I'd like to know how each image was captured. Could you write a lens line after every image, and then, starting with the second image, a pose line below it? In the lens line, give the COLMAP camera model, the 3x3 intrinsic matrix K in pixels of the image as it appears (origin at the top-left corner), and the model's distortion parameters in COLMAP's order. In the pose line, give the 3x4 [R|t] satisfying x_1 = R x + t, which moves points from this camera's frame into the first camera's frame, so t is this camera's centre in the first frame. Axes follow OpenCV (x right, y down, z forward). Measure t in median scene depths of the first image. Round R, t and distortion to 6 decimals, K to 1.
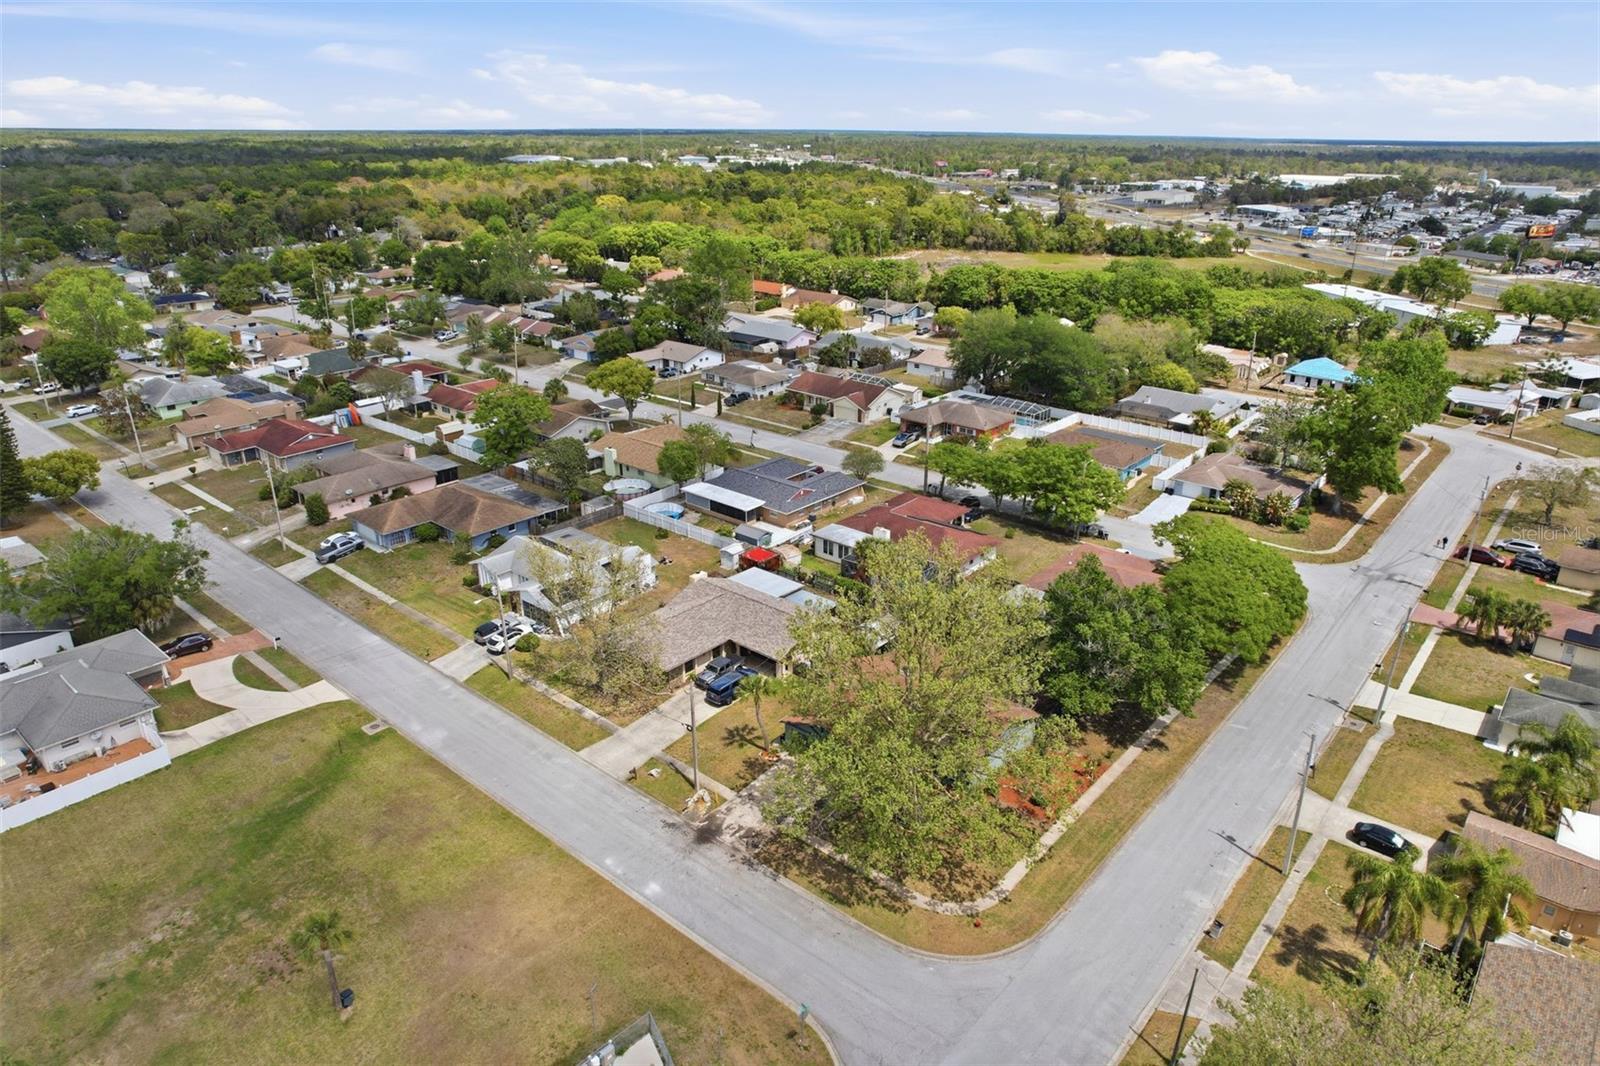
lens RADIAL K [[1021.4, 0, 800.0], [0, 1021.4, 533.0], [0, 0, 1]] dist [-0.074862, 0.069472]
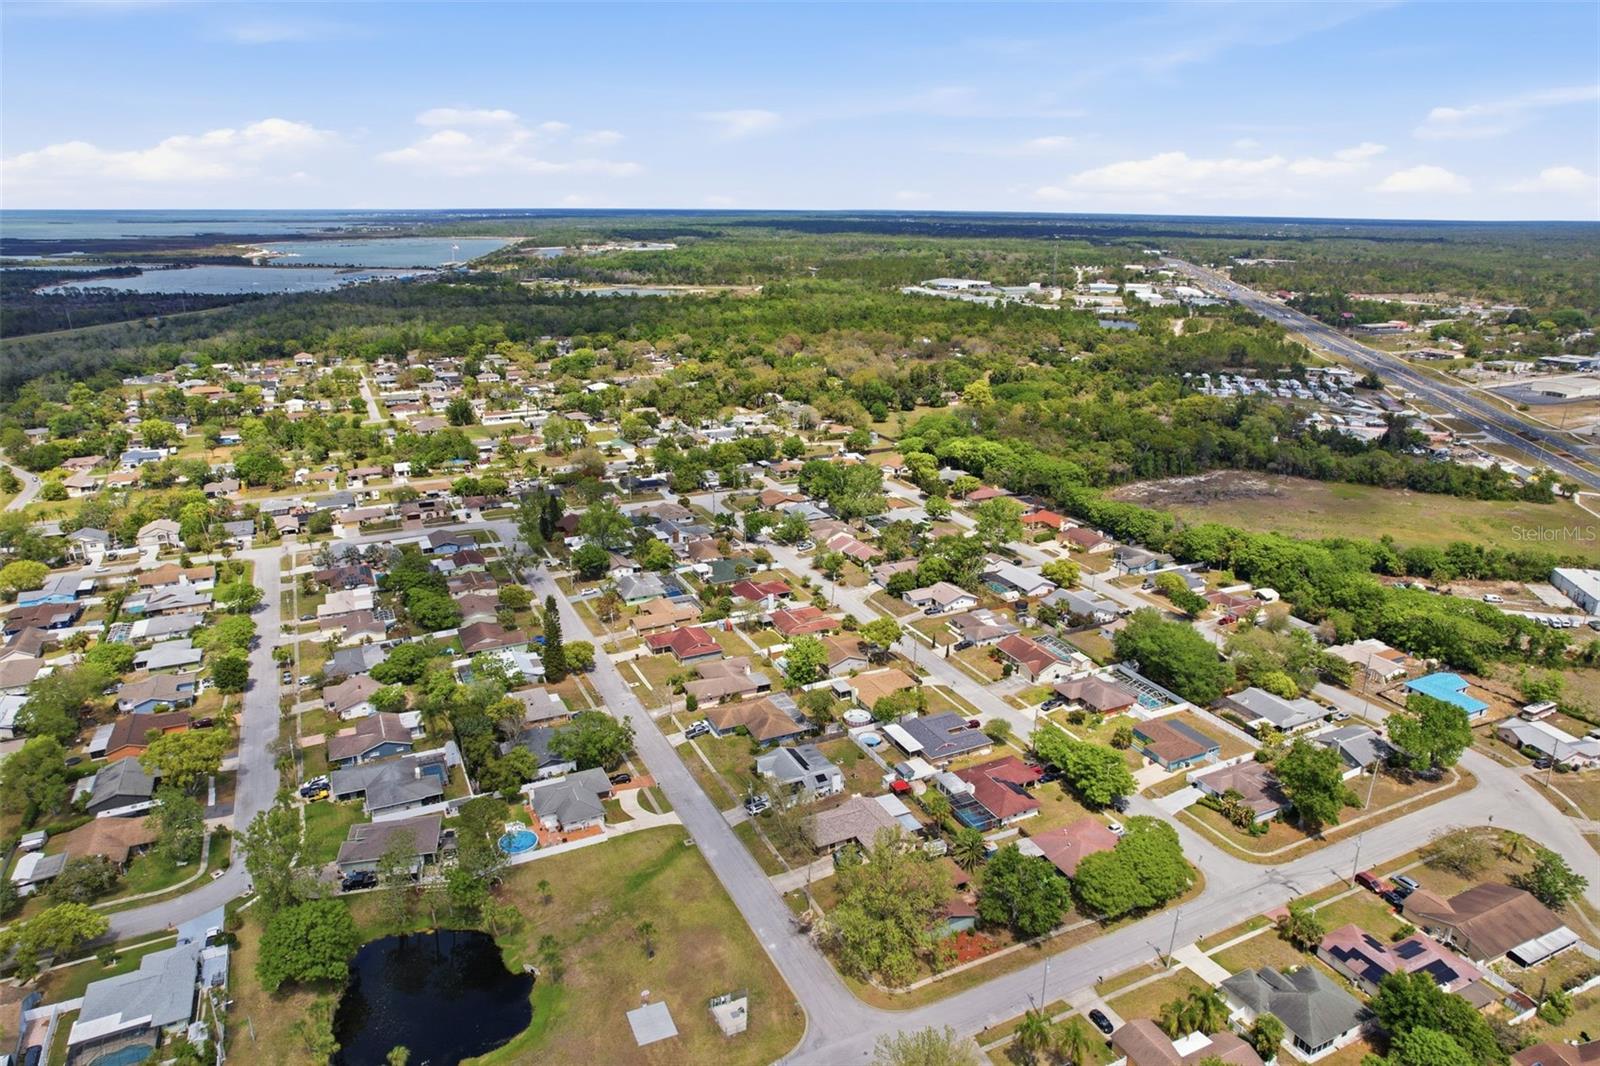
lens RADIAL K [[1021.4, 0, 800.0], [0, 1021.4, 533.0], [0, 0, 1]] dist [-0.074862, 0.069472]
pose [[0.917143, 0.122897, -0.379138, 0.412390], [-0.148920, 0.988041, -0.039970, -0.312433], [0.369692, 0.093120, 0.924476, -0.755411]]
